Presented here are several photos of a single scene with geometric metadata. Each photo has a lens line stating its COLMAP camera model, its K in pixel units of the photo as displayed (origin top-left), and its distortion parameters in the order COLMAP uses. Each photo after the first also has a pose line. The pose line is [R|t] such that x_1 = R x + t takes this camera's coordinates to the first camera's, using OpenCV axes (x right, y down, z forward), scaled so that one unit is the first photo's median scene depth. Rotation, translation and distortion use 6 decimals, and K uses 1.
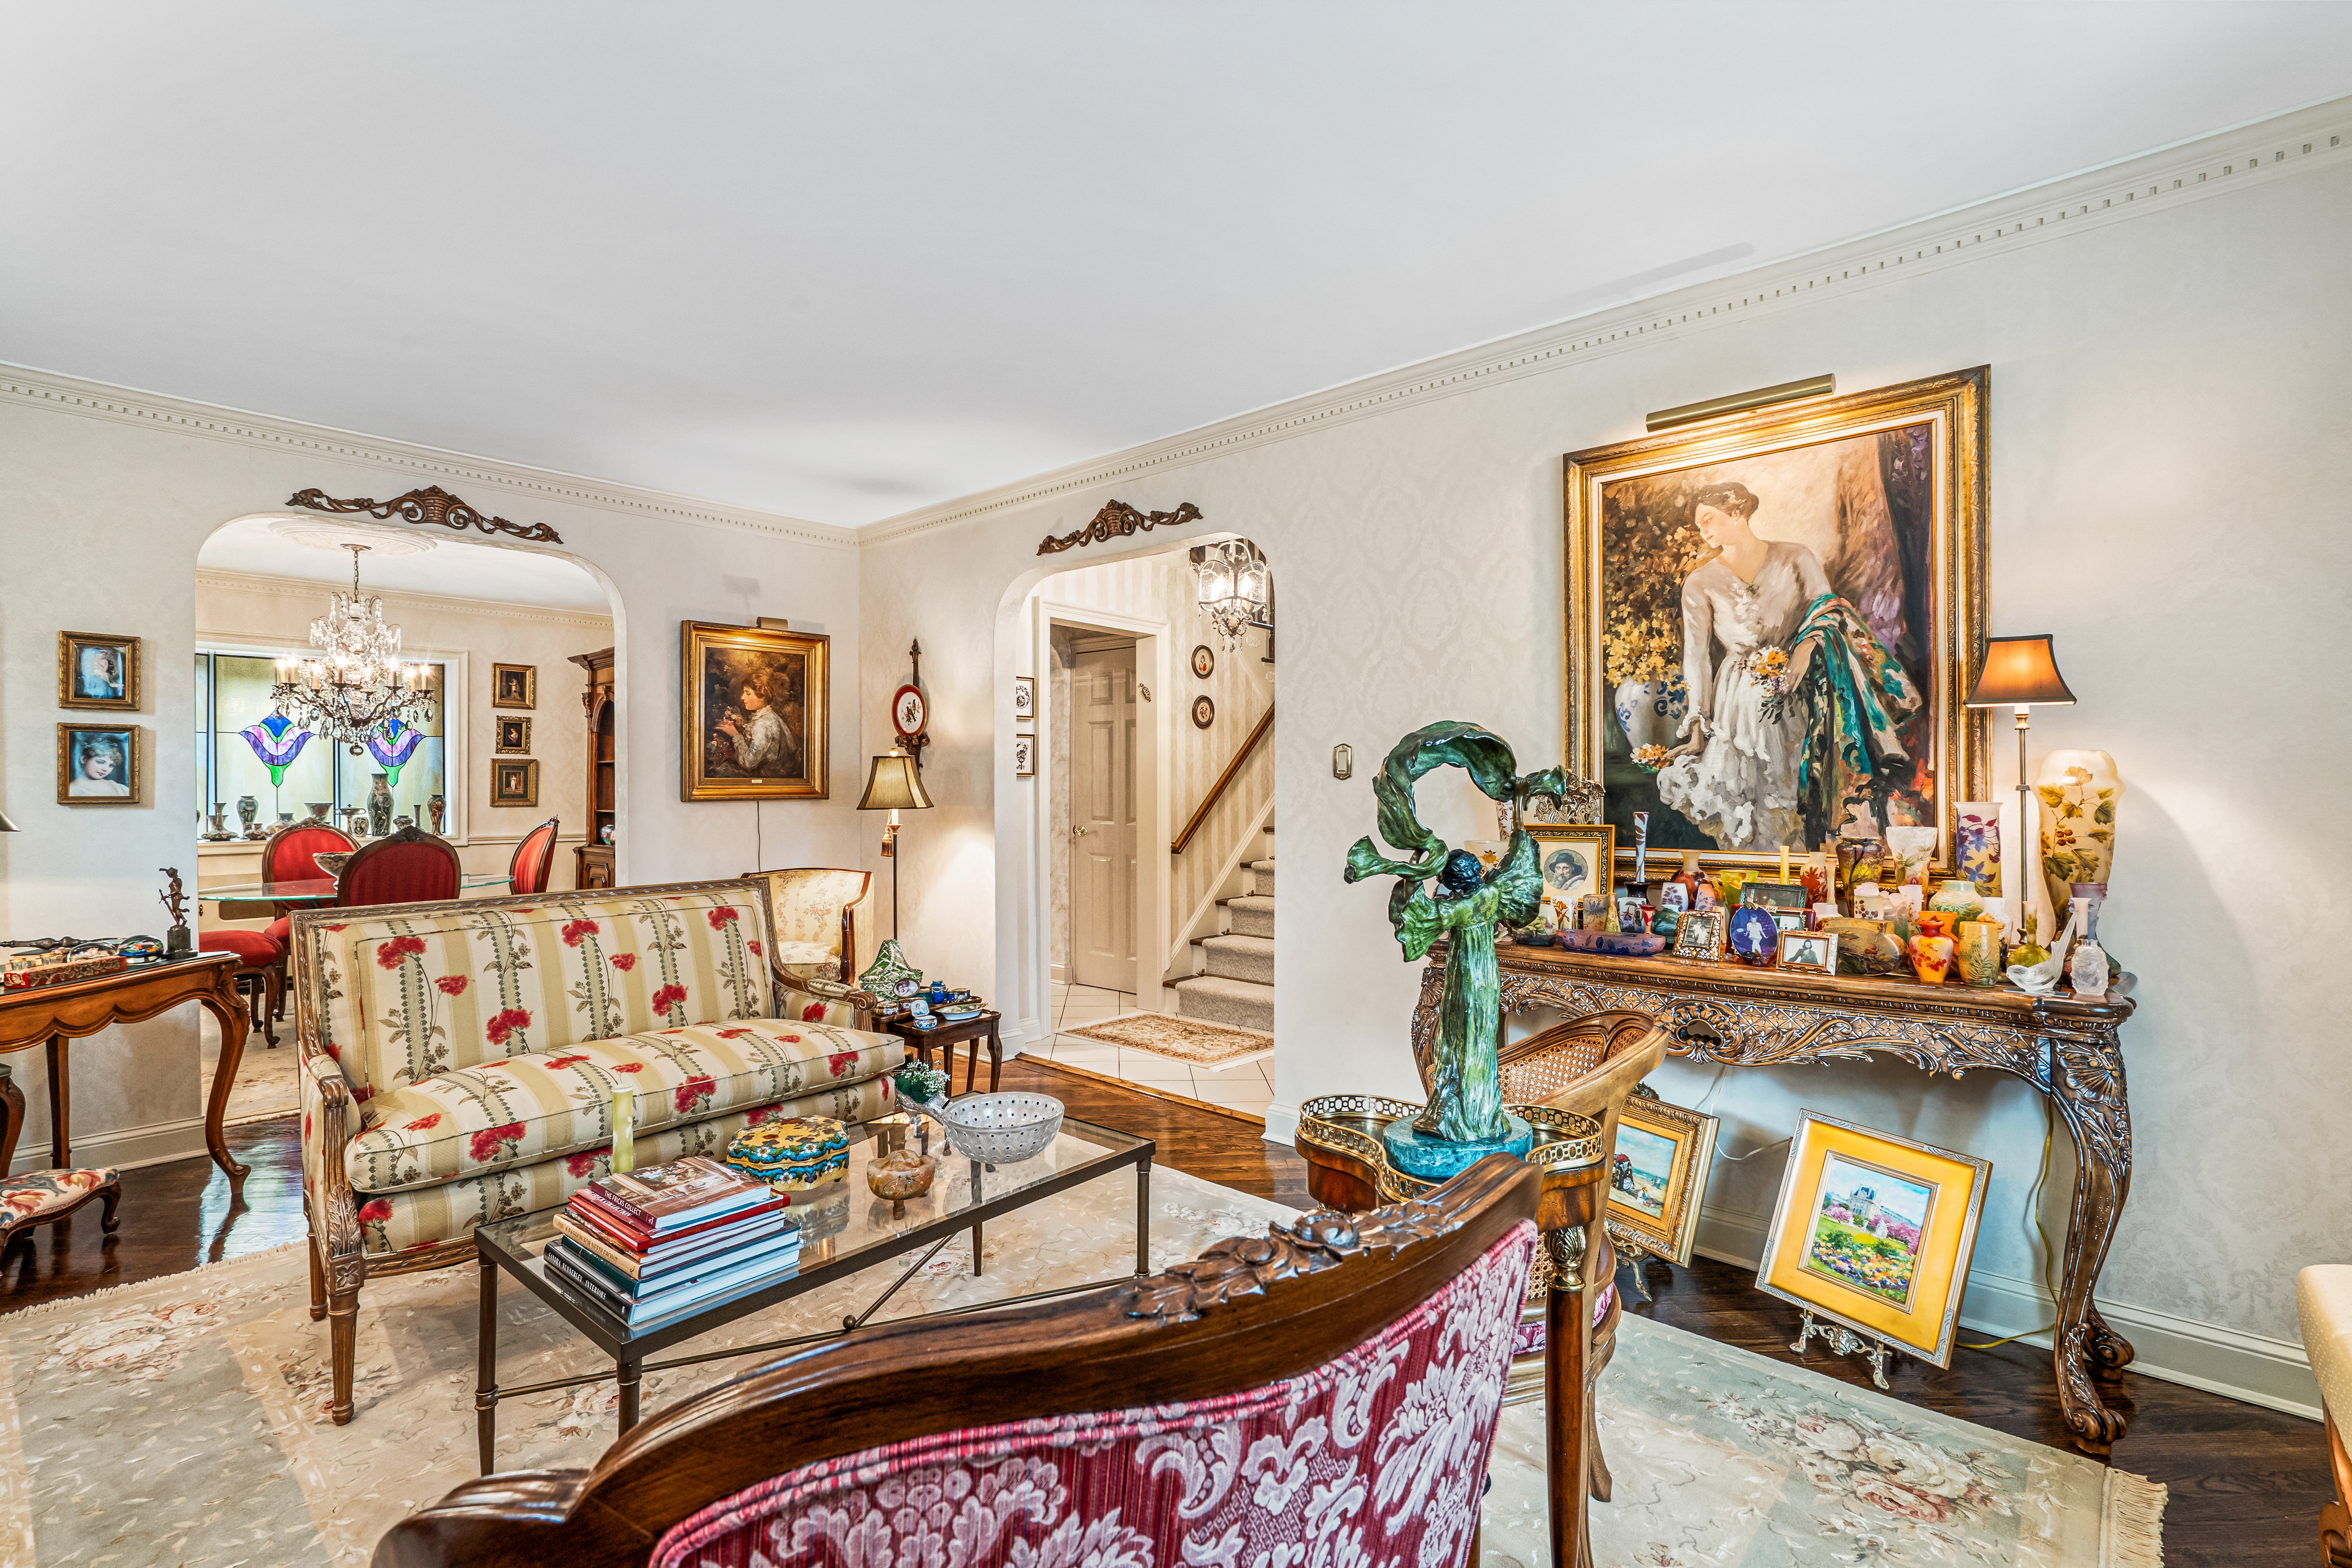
lens RADIAL K [[1087.1, 0, 1176.0], [0, 1087.1, 784.0], [0, 0, 1]] dist [-0.000364, -0.000022]
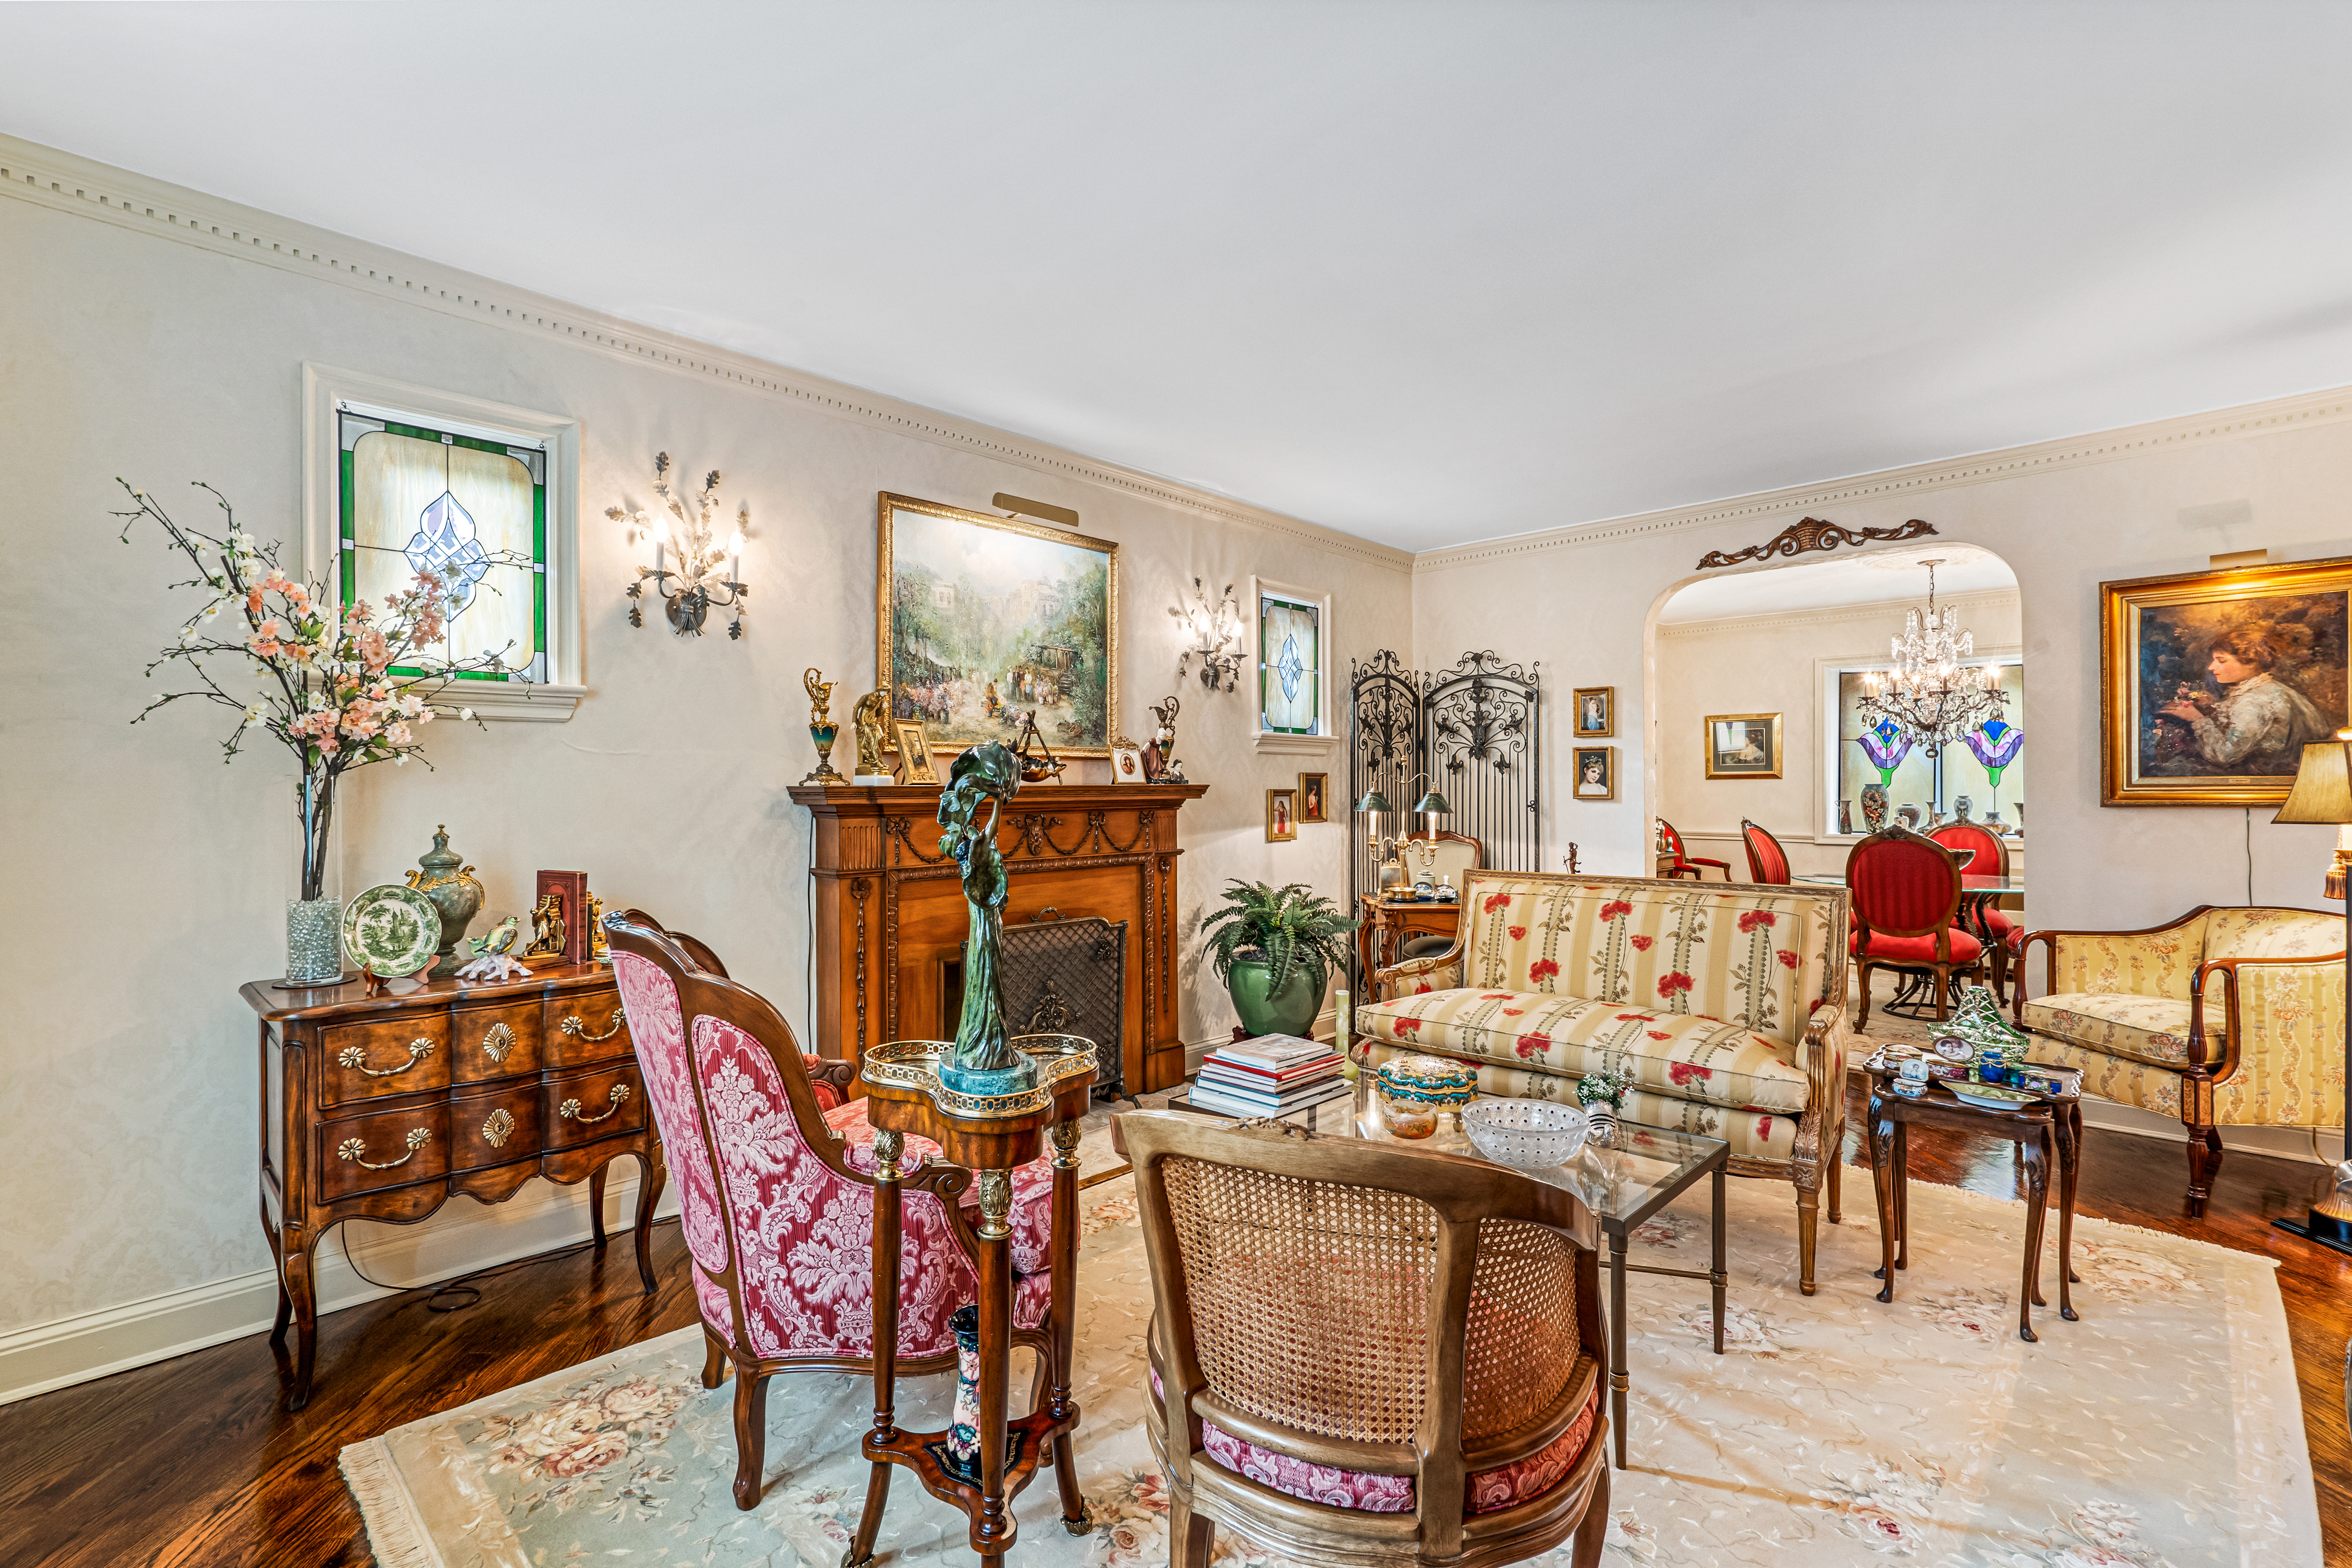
lens RADIAL K [[1085.9, 0, 1141.9], [0, 1085.9, 781.9], [0, 0, 1]] dist [0.002406, 0.000178]
pose [[-0.070263, -0.004163, -0.997520, 0.378236], [0.002746, 0.999987, -0.004366, -0.000570], [0.997525, -0.003046, -0.070250, 0.318663]]
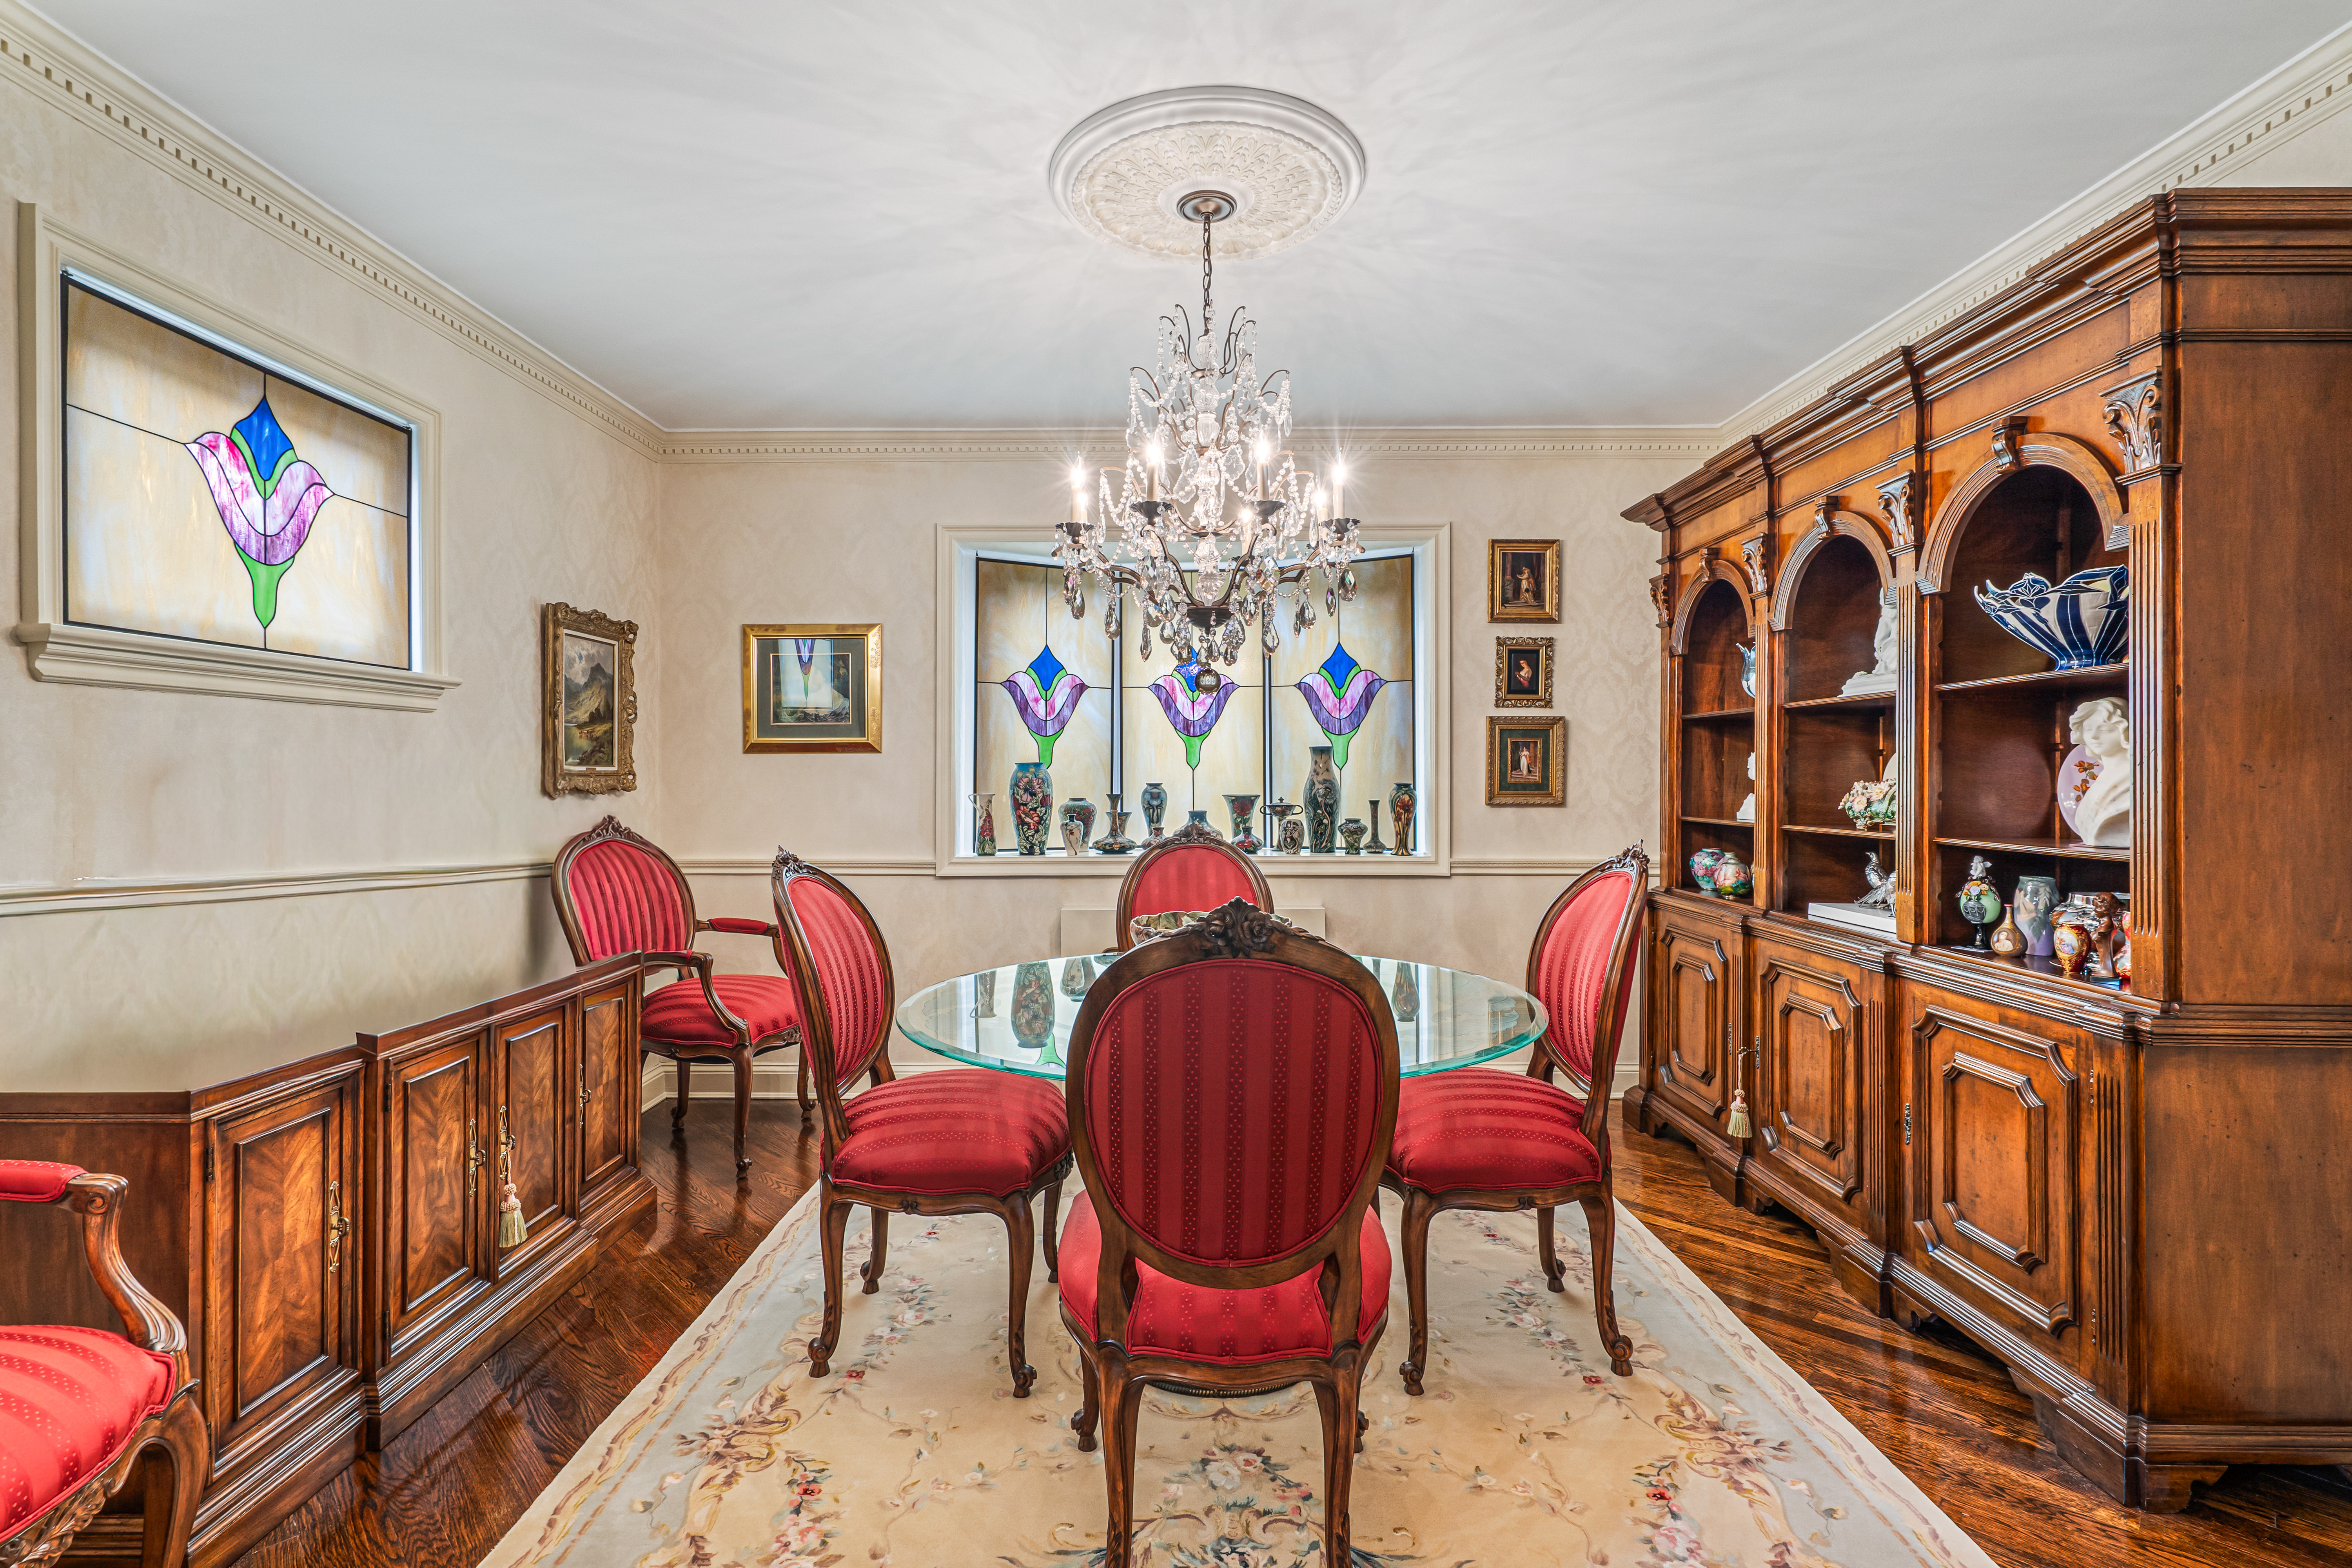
lens RADIAL K [[1063.2, 0, 1164.8], [0, 1063.2, 764.9], [0, 0, 1]] dist [0.000884, 0.000146]
pose [[0.655663, -0.004327, -0.755041, -0.473778], [0.001608, 0.999989, -0.004334, 0.003641], [0.755052, 0.001628, 0.655663, 0.749904]]
